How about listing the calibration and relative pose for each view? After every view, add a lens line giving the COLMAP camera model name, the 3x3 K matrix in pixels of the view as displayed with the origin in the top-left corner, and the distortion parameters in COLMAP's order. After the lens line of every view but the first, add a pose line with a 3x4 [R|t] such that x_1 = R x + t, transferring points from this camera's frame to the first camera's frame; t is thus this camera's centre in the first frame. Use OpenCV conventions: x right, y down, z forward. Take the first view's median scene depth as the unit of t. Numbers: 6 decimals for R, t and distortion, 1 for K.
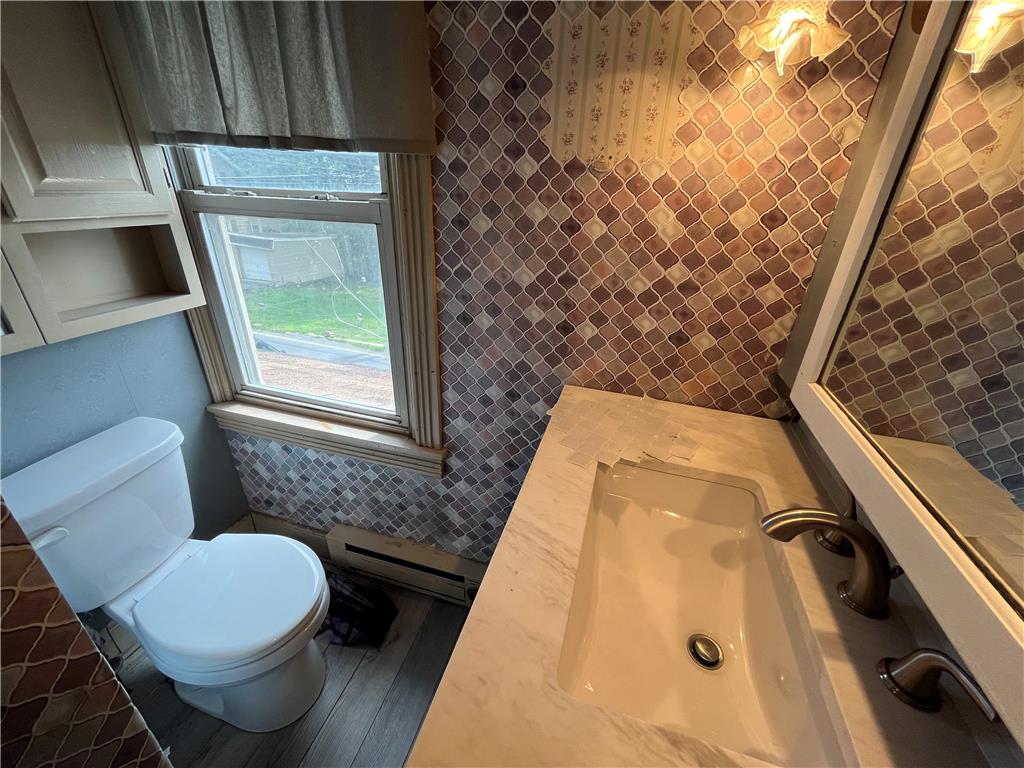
lens RADIAL K [[418.0, 0, 512.4], [0, 418.0, 382.9], [0, 0, 1]] dist [-0.002111, -0.000109]
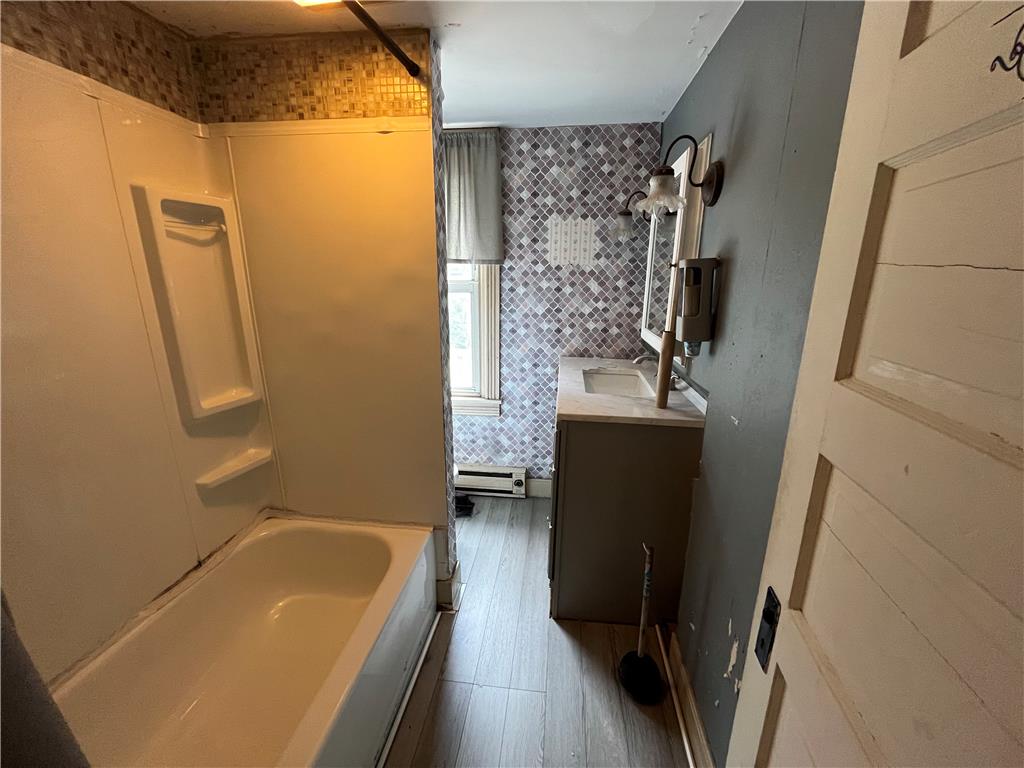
lens RADIAL K [[418.0, 0, 513.1], [0, 418.0, 381.4], [0, 0, 1]] dist [-0.002111, -0.000109]
pose [[0.985622, -0.071523, 0.153082, -0.526000], [0.097374, 0.980850, -0.168674, 0.541138], [-0.138087, 0.181156, 0.973712, -1.252801]]
